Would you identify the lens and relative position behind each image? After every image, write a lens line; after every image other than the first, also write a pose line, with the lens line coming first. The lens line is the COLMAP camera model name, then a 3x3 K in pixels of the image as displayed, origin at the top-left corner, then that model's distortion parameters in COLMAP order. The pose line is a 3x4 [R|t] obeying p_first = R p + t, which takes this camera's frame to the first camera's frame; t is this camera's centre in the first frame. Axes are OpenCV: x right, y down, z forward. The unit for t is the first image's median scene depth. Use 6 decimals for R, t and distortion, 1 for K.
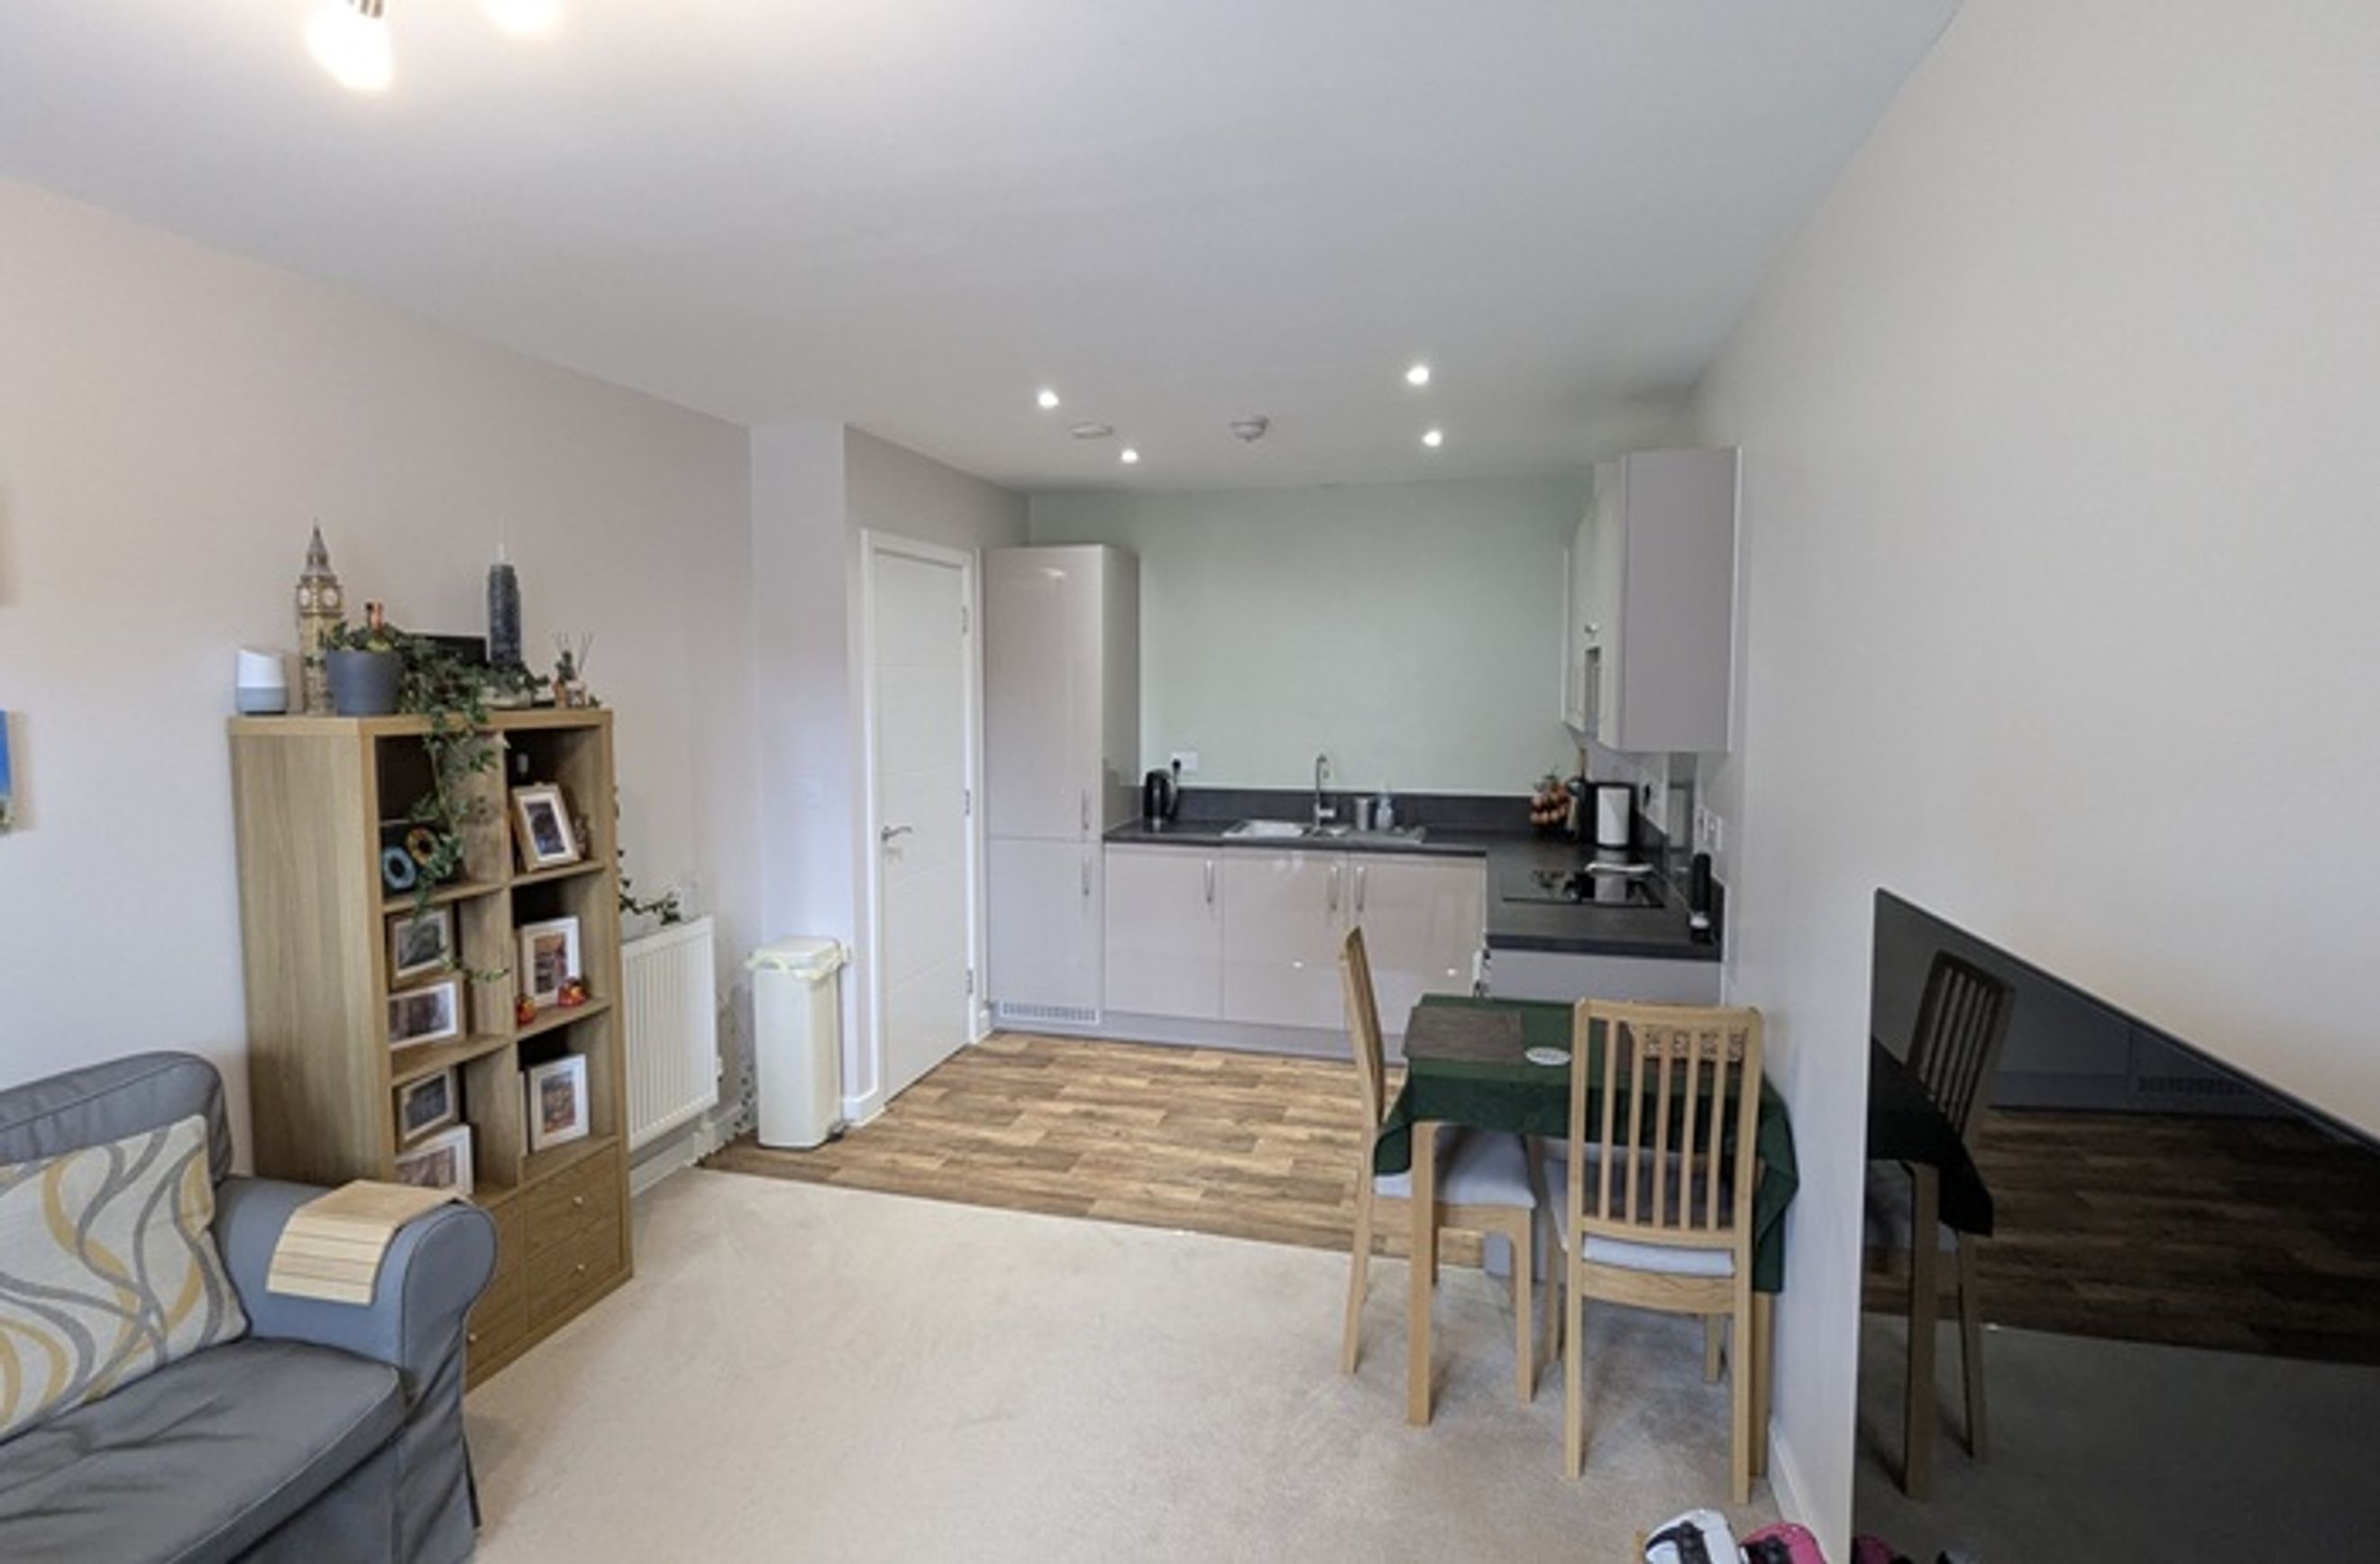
lens RADIAL K [[1143.1, 0, 1190.0], [0, 1143.1, 782.0], [0, 0, 1]] dist [0.026772, 0.000389]
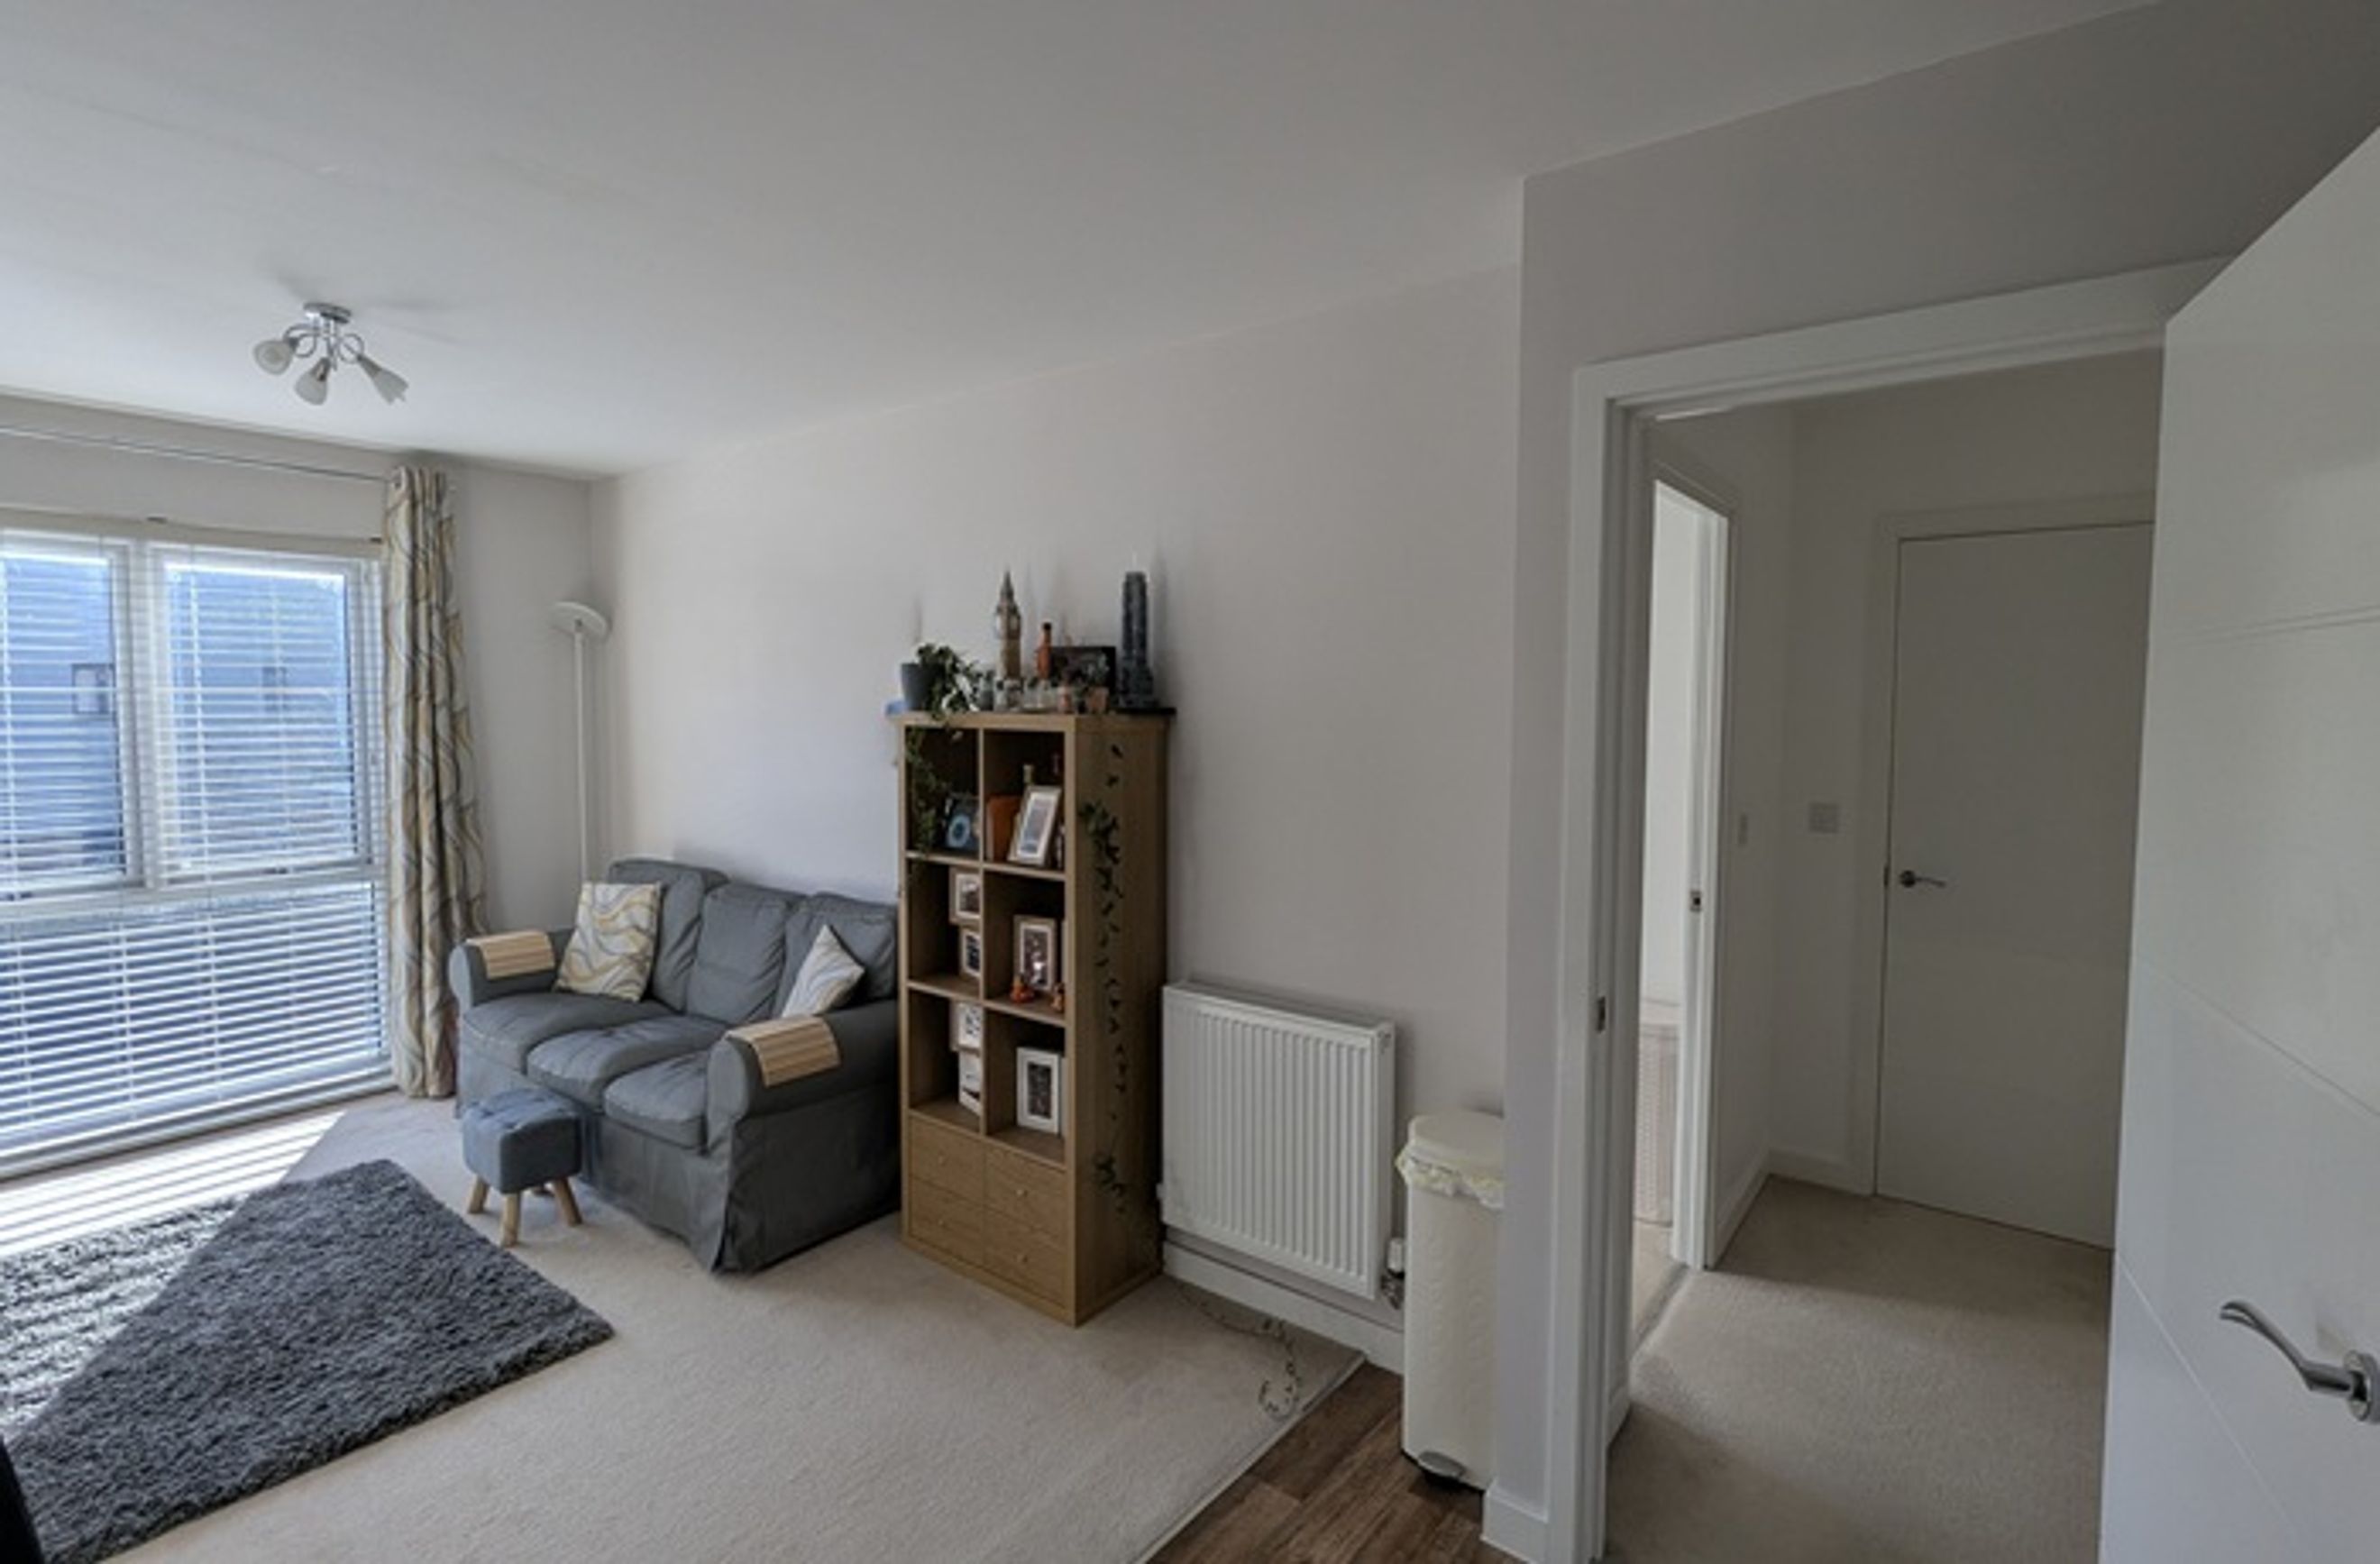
lens RADIAL K [[1143.1, 0, 1190.0], [0, 1143.1, 782.0], [0, 0, 1]] dist [0.026772, 0.000389]
pose [[-0.400430, 0.063834, -0.914101, 0.370431], [-0.083335, 0.990900, 0.105703, -0.135798], [0.912530, 0.118503, -0.391466, 1.722701]]
